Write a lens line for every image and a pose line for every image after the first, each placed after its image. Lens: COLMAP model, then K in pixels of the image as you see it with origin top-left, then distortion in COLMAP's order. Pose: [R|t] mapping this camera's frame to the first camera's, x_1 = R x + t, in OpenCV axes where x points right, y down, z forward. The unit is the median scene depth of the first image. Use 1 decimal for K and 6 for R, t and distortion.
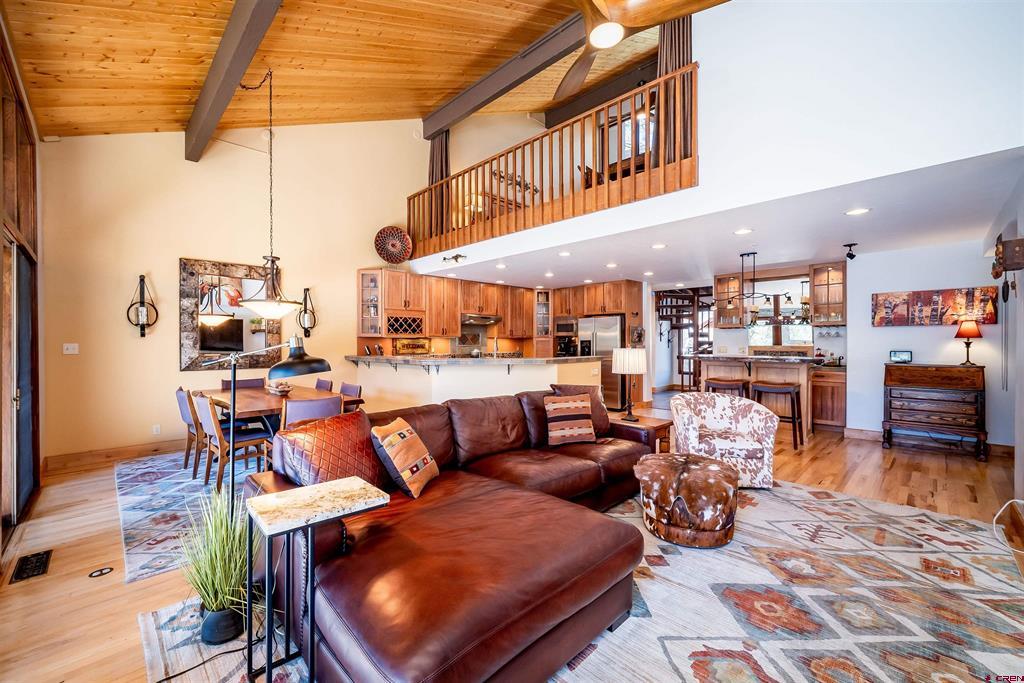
lens RADIAL K [[411.5, 0, 514.8], [0, 411.5, 342.2], [0, 0, 1]] dist [-0.006415, -0.000966]
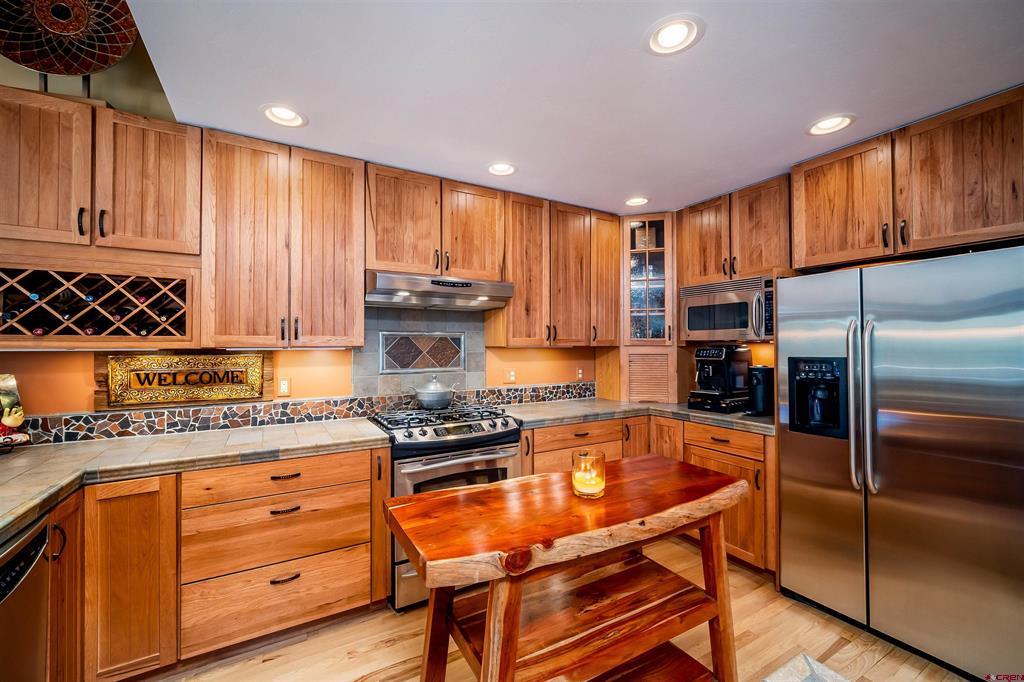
lens RADIAL K [[411.5, 0, 499.1], [0, 411.5, 337.3], [0, 0, 1]] dist [-0.006415, -0.000966]
pose [[0.960744, -0.010827, -0.277224, 0.055445], [0.002657, 0.999551, -0.029830, -0.010767], [0.277422, 0.027922, 0.960342, 0.785086]]
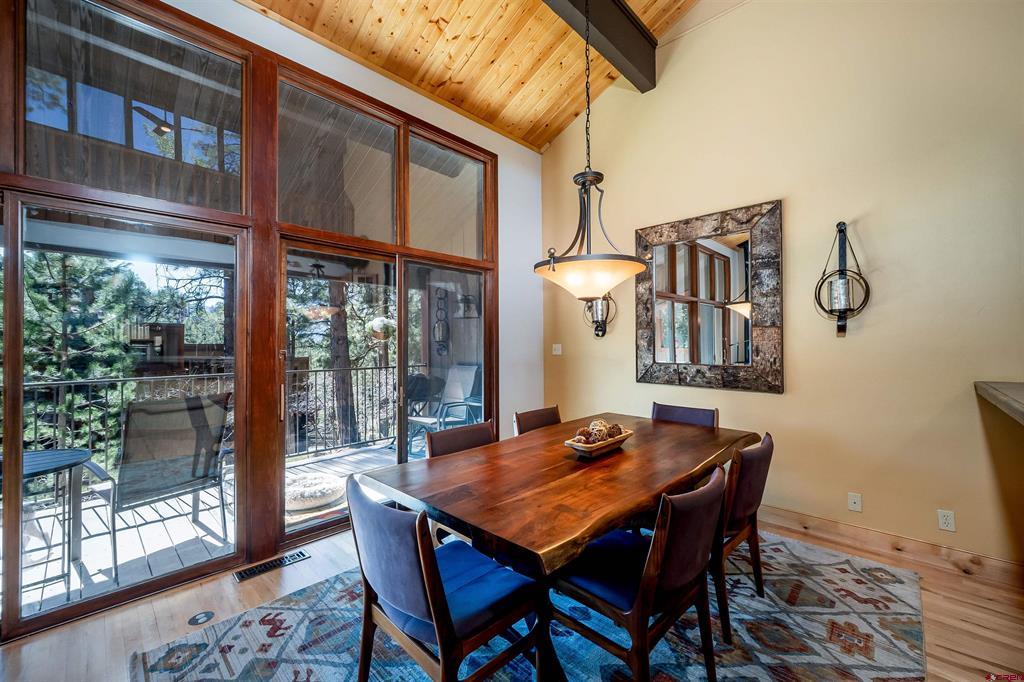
lens RADIAL K [[411.5, 0, 505.2], [0, 411.5, 335.2], [0, 0, 1]] dist [-0.006415, -0.000966]
pose [[0.007124, -0.014560, -0.999869, -0.051099], [0.001304, 0.999893, -0.014551, -0.001844], [0.999974, -0.001200, 0.007142, 0.519228]]
